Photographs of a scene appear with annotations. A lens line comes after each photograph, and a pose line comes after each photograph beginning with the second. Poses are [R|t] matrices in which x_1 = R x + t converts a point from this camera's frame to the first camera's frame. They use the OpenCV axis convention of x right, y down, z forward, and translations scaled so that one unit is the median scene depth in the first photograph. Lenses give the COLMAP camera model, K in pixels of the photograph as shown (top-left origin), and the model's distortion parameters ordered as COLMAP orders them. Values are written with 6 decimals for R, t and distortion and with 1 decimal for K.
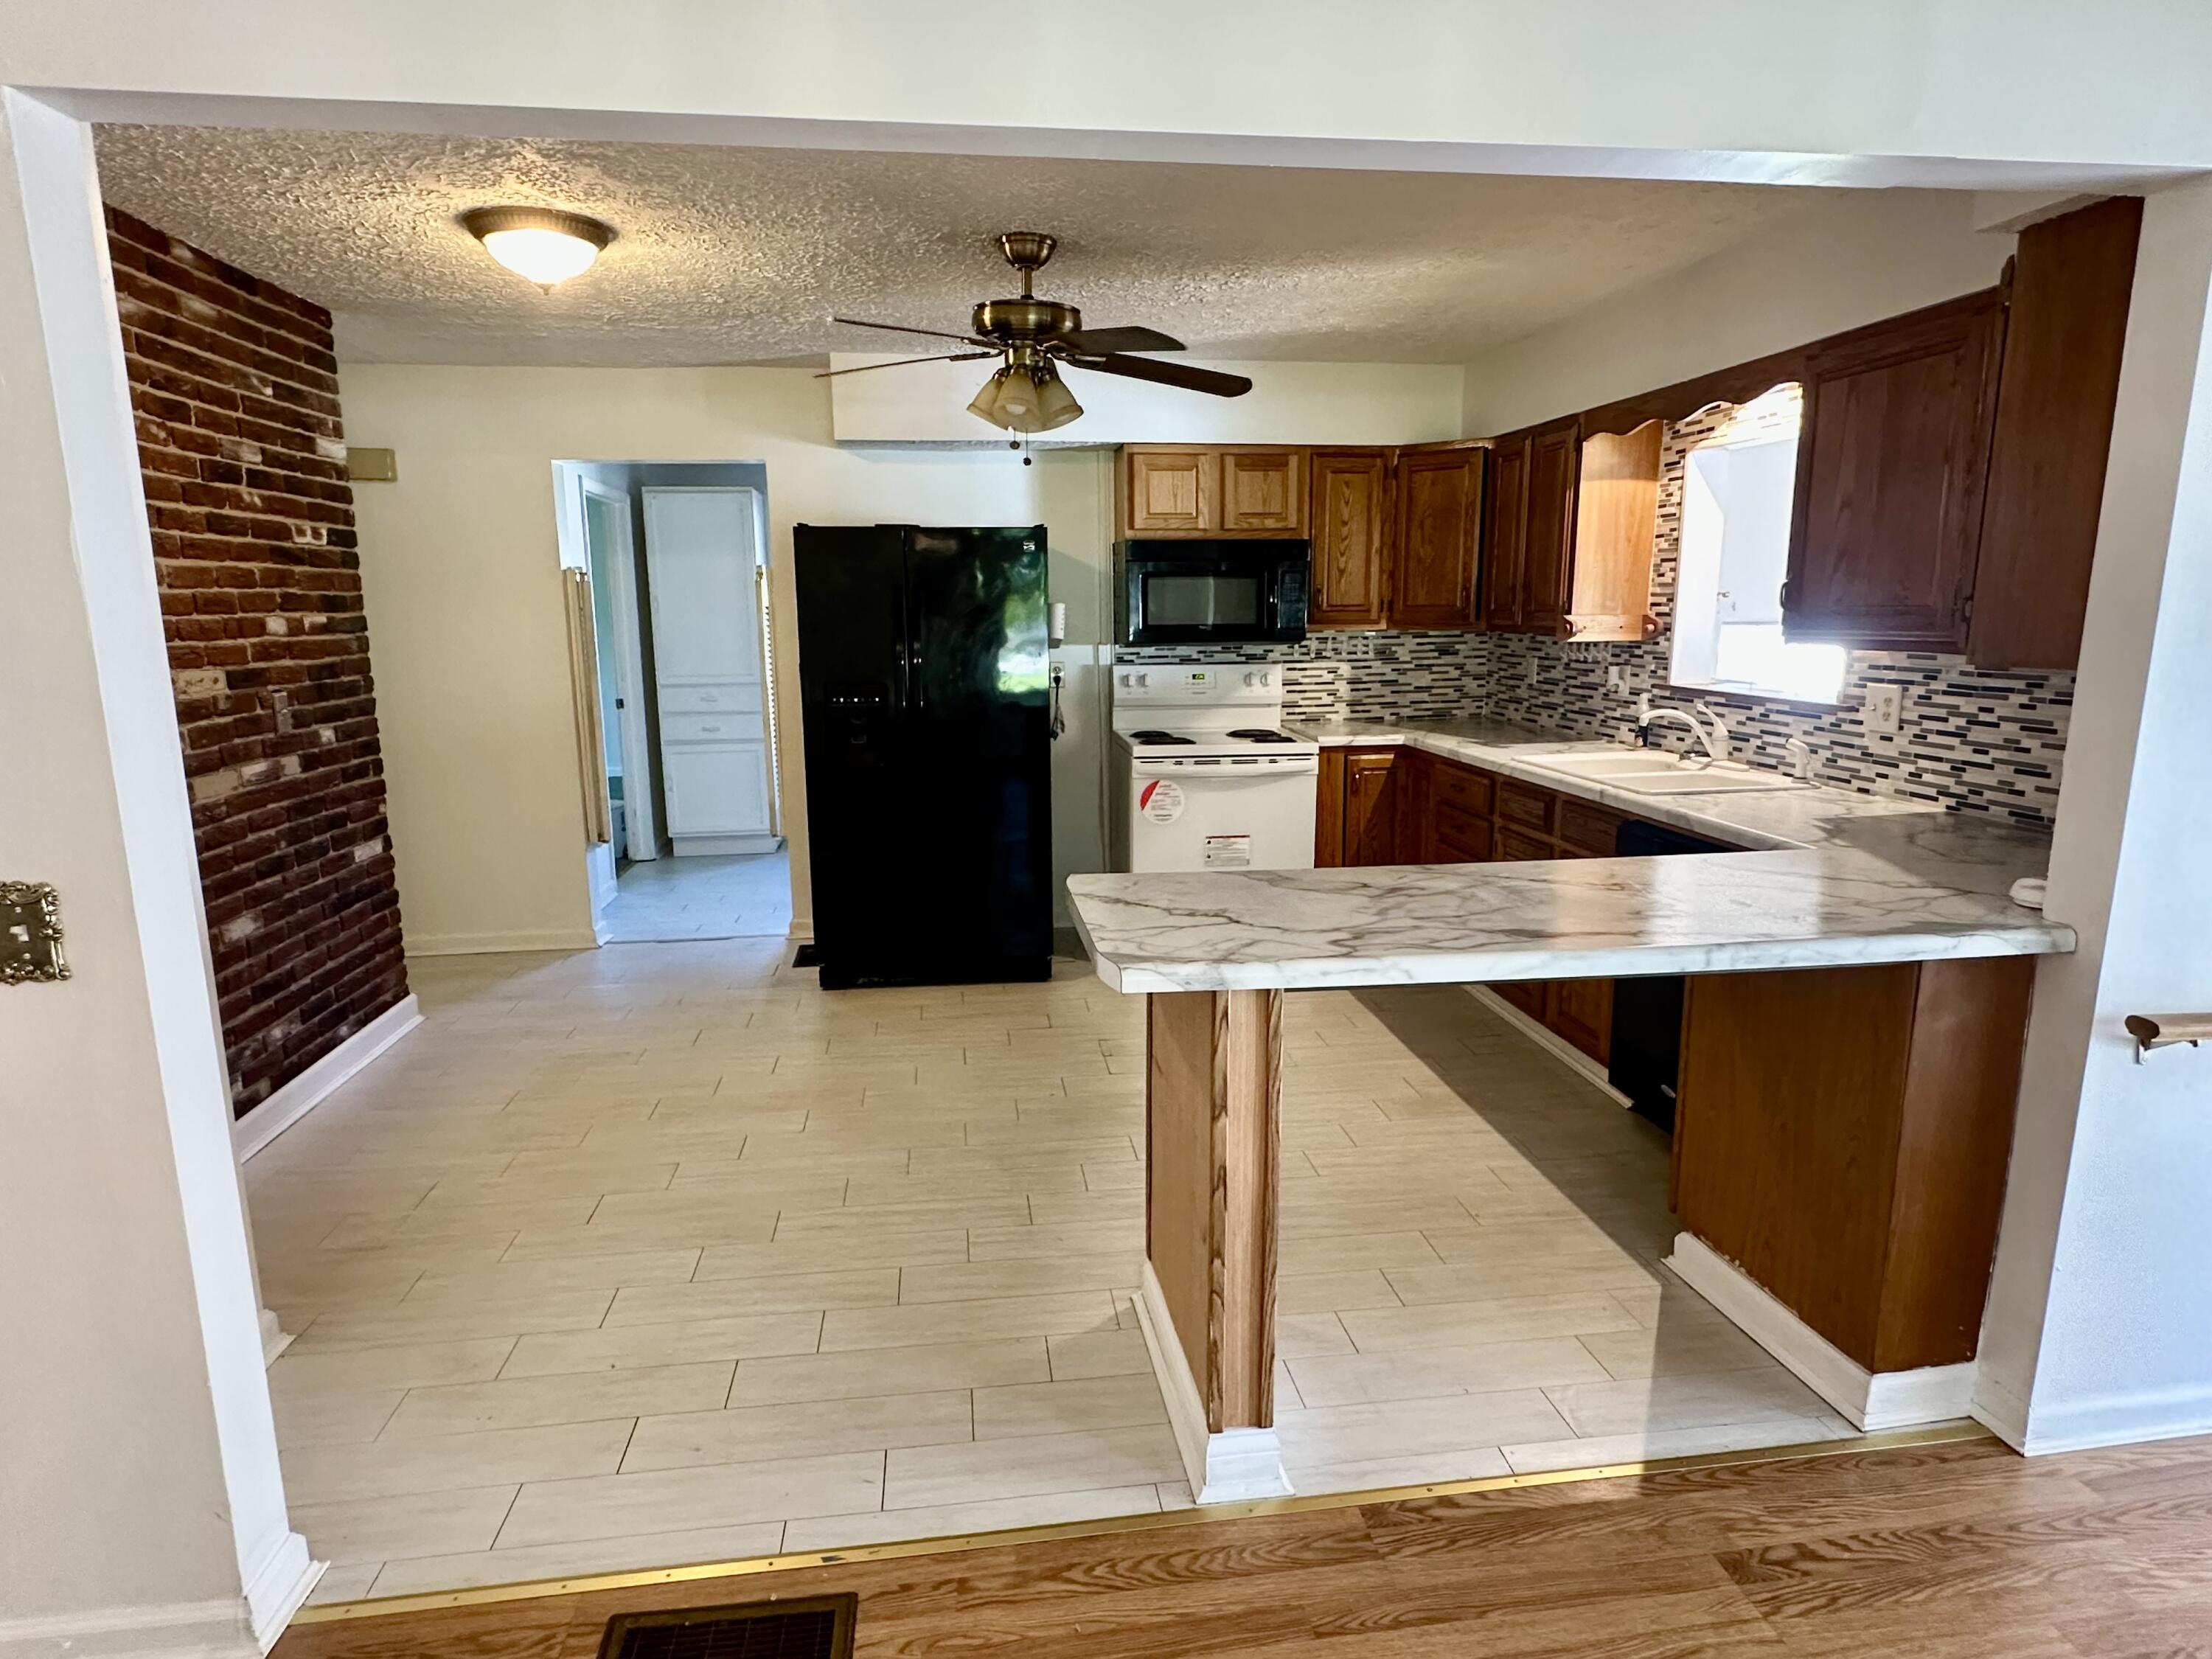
lens RADIAL K [[1215.5, 0, 1106.0], [0, 1215.5, 829.5], [0, 0, 1]] dist [-0.004138, 0.015174]
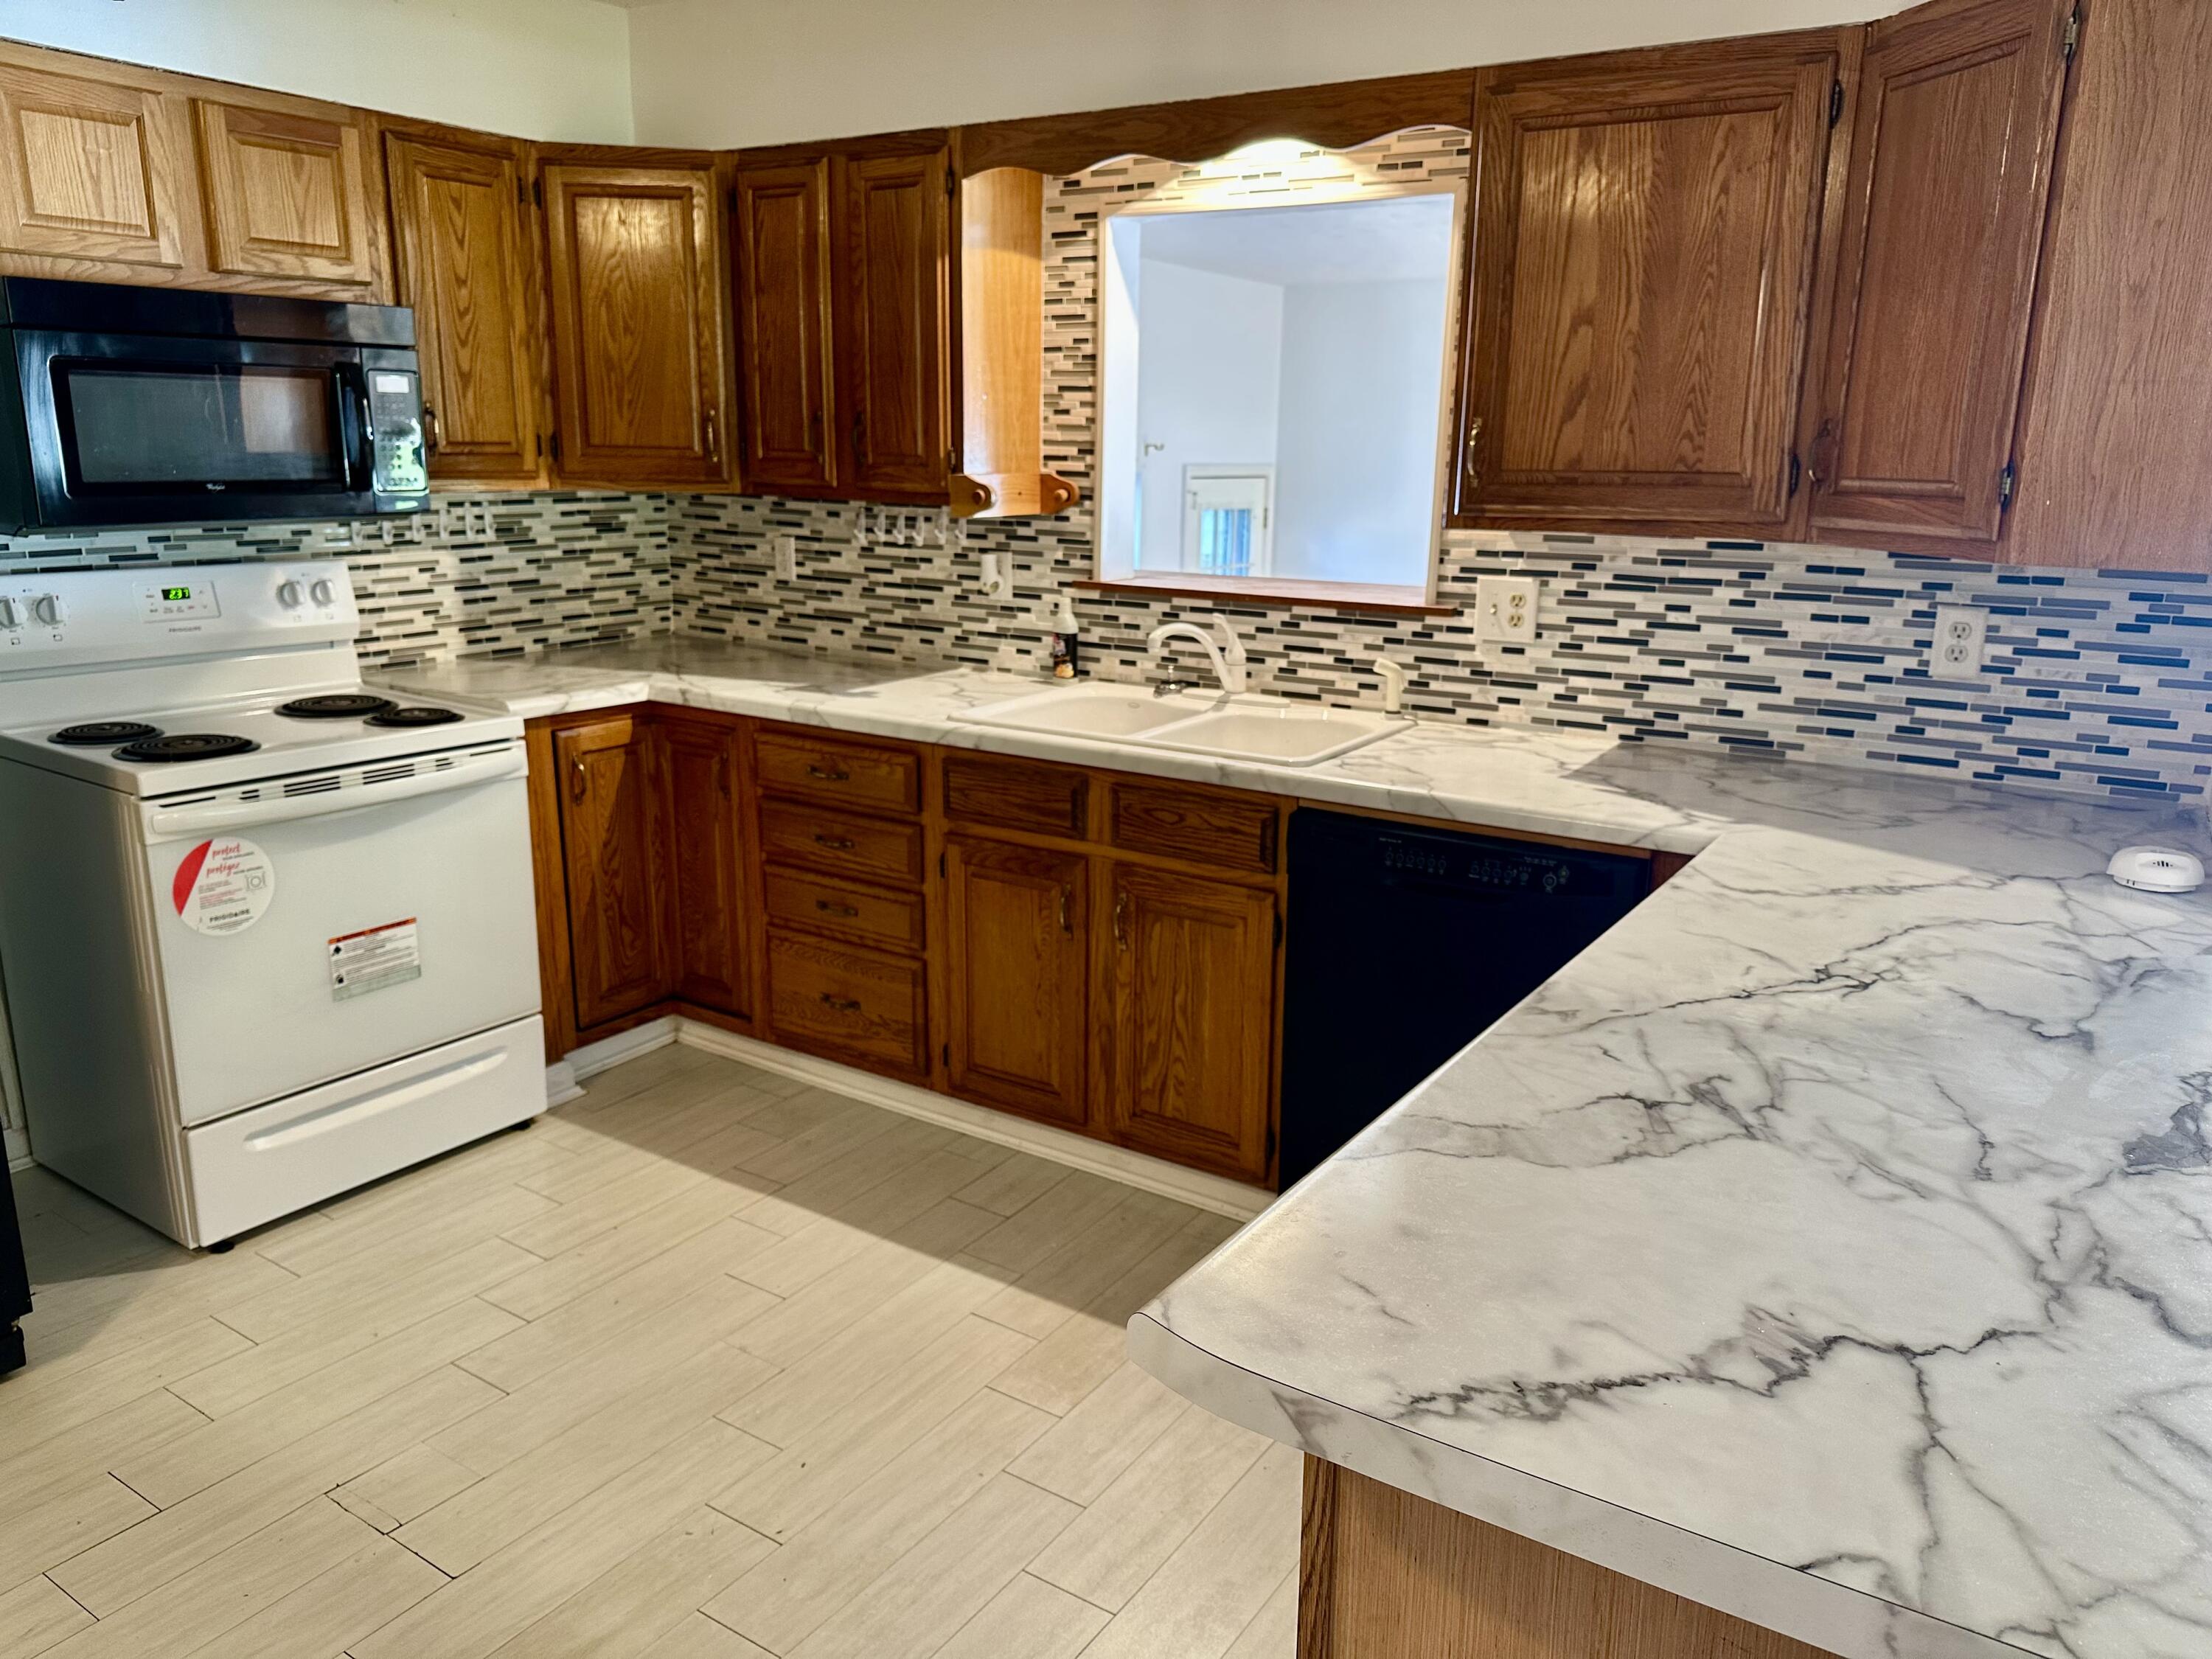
lens RADIAL K [[1553.1, 0, 1068.2], [0, 1553.1, 835.9], [0, 0, 1]] dist [0.172334, -0.278668]
pose [[0.656355, -0.170086, 0.735030, -0.204242], [0.118295, 0.985407, 0.122390, -0.087853], [-0.745120, 0.006619, 0.666897, 0.437107]]
